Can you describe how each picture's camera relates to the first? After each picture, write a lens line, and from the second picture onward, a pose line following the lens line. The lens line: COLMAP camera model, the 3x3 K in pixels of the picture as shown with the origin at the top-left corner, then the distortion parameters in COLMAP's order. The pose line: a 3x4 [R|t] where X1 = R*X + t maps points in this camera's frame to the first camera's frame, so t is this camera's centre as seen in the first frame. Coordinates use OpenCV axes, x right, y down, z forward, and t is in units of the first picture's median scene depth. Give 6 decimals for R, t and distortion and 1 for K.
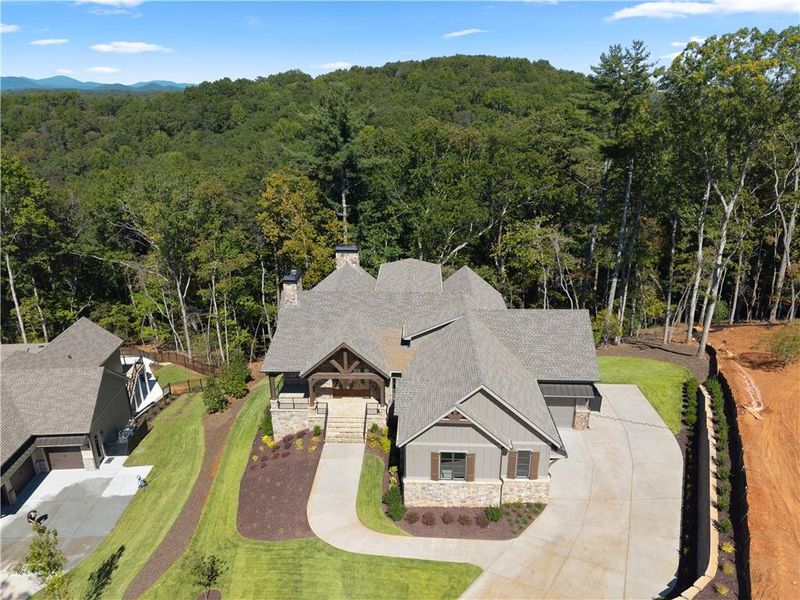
lens RADIAL K [[539.7, 0, 401.0], [0, 539.7, 298.8], [0, 0, 1]] dist [0.003432, -0.002220]
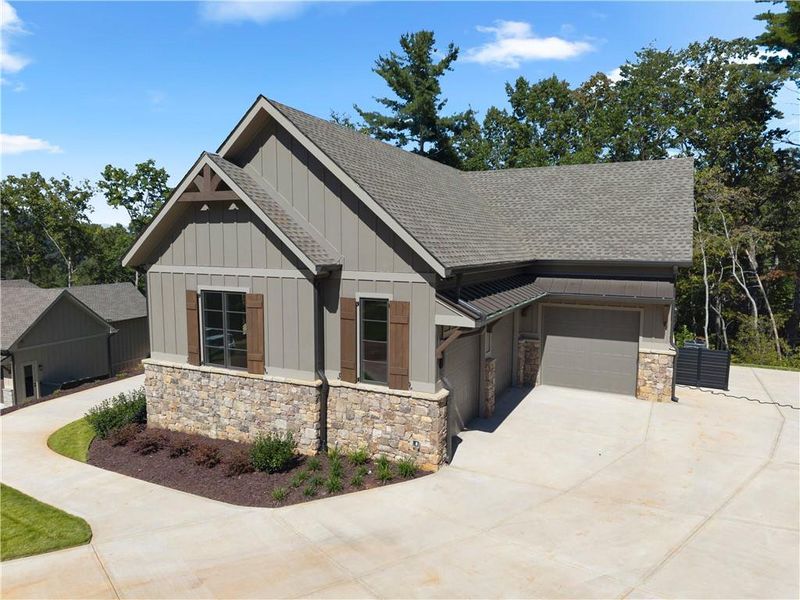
lens RADIAL K [[539.7, 0, 401.5], [0, 539.7, 303.4], [0, 0, 1]] dist [0.003432, -0.002220]
pose [[0.913258, 0.054259, -0.403752, 0.400920], [-0.151151, 0.965478, -0.212144, 0.362873], [0.378303, 0.254770, 0.889932, 0.668952]]
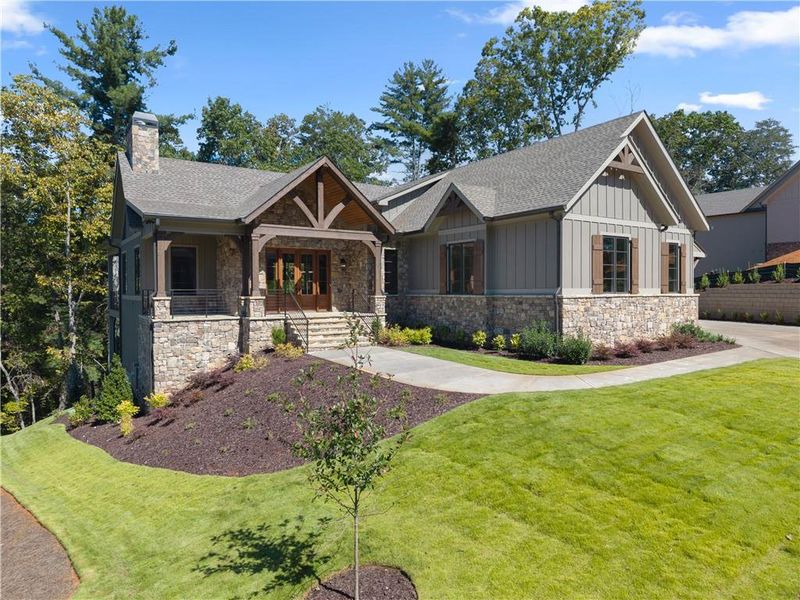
lens RADIAL K [[539.7, 0, 400.4], [0, 539.7, 295.0], [0, 0, 1]] dist [0.003432, -0.002220]
pose [[0.809656, -0.001722, 0.586903, -0.443133], [0.201496, 0.940031, -0.275213, 0.459543], [-0.551233, 0.341086, 0.761448, 0.697418]]
